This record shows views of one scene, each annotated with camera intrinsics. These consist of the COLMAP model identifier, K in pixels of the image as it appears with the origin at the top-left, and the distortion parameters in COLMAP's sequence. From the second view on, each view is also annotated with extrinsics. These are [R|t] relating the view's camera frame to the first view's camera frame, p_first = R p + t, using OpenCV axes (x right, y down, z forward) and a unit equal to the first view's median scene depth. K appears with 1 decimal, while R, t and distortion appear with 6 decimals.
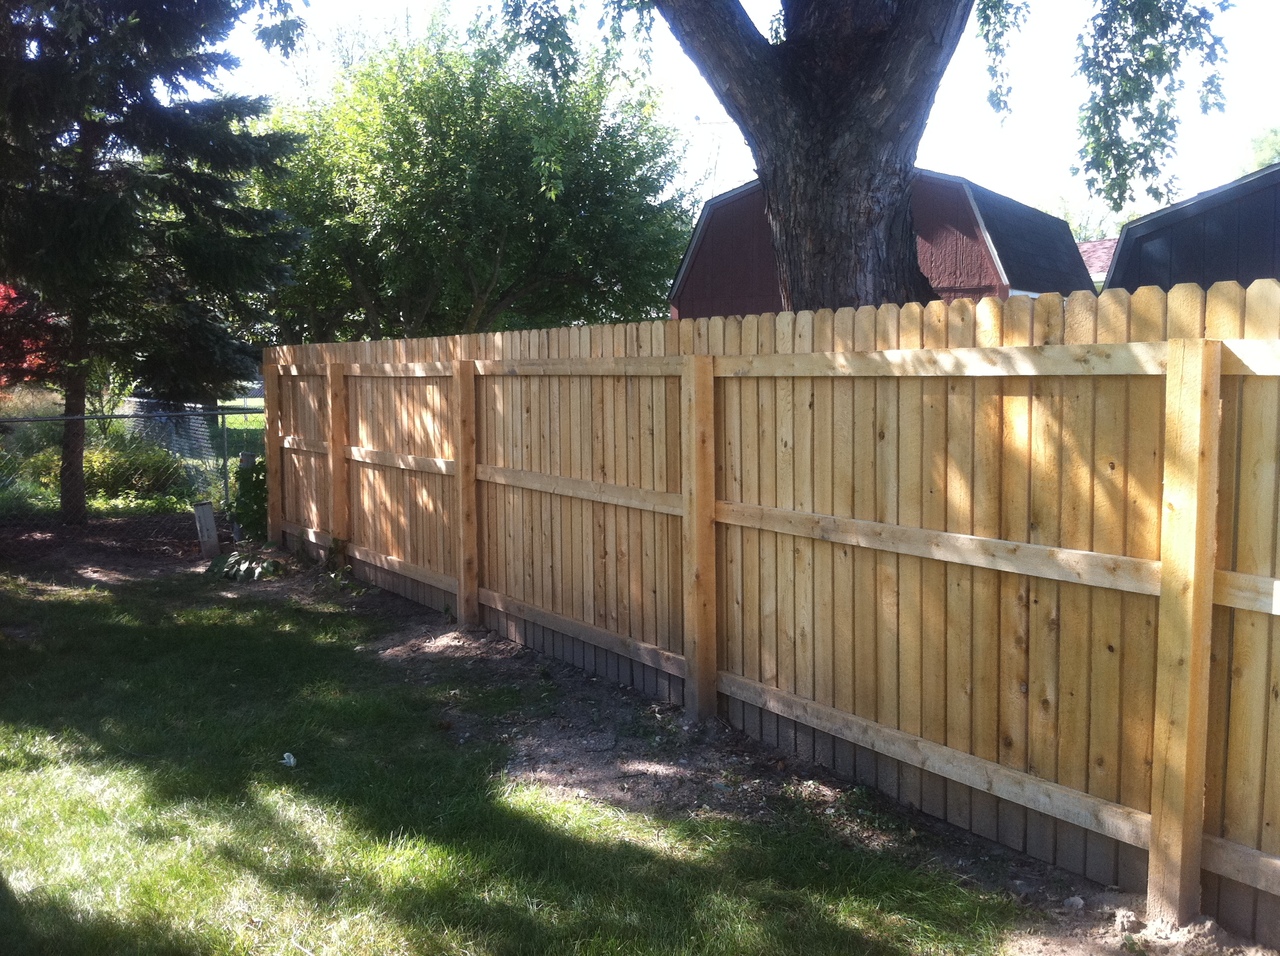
lens RADIAL K [[1207.4, 0, 660.2], [0, 1207.4, 482.8], [0, 0, 1]] dist [0.049930, -0.205083]
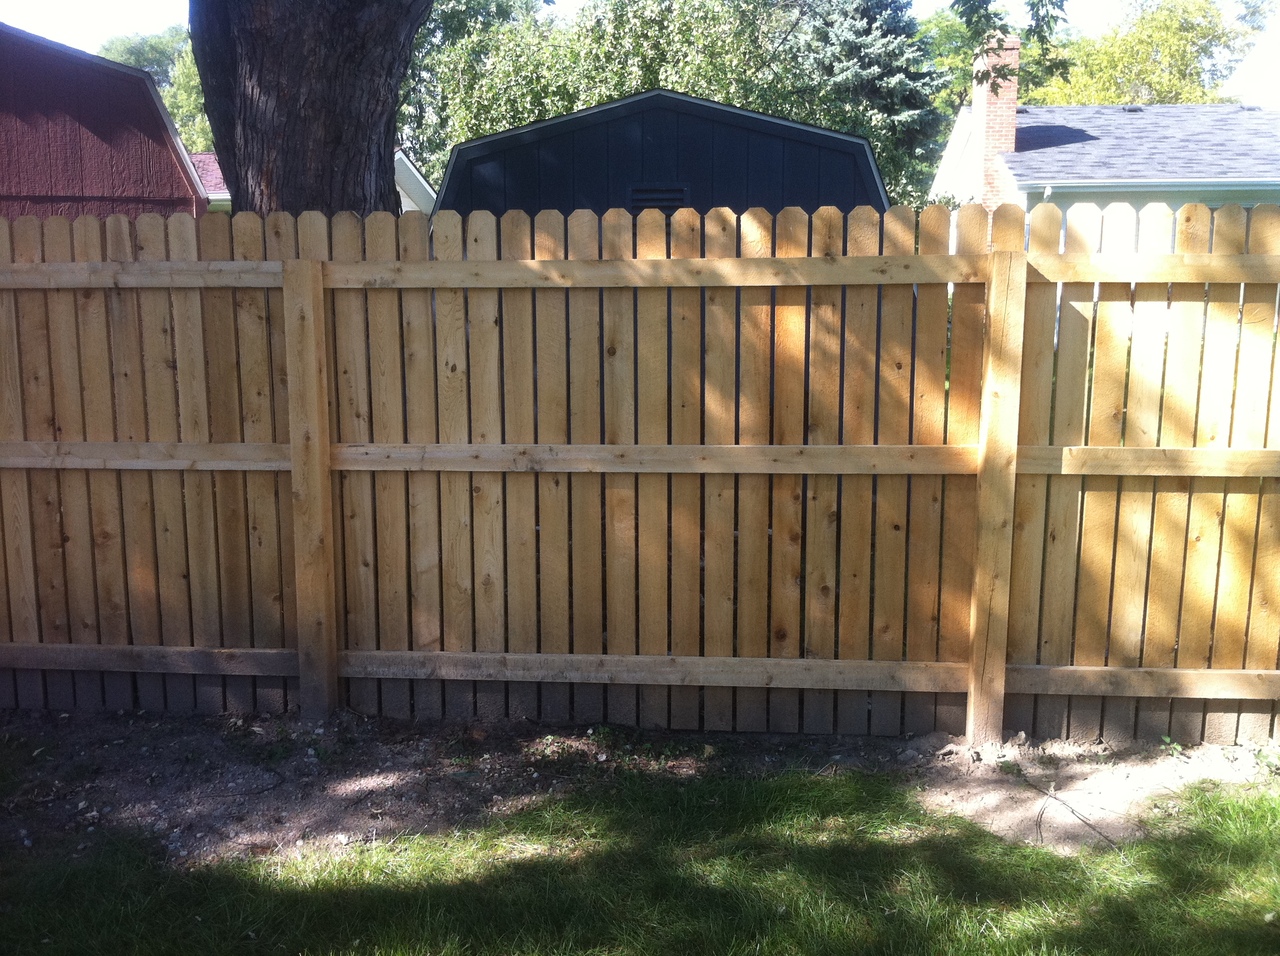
lens RADIAL K [[1201.7, 0, 640.0], [0, 1201.7, 478.0], [0, 0, 1]] dist [0.144157, -0.439108]
pose [[0.621722, -0.114924, 0.774761, -0.568115], [0.074217, 0.993370, 0.087794, -0.023037], [-0.779714, 0.002917, 0.626129, 0.417874]]
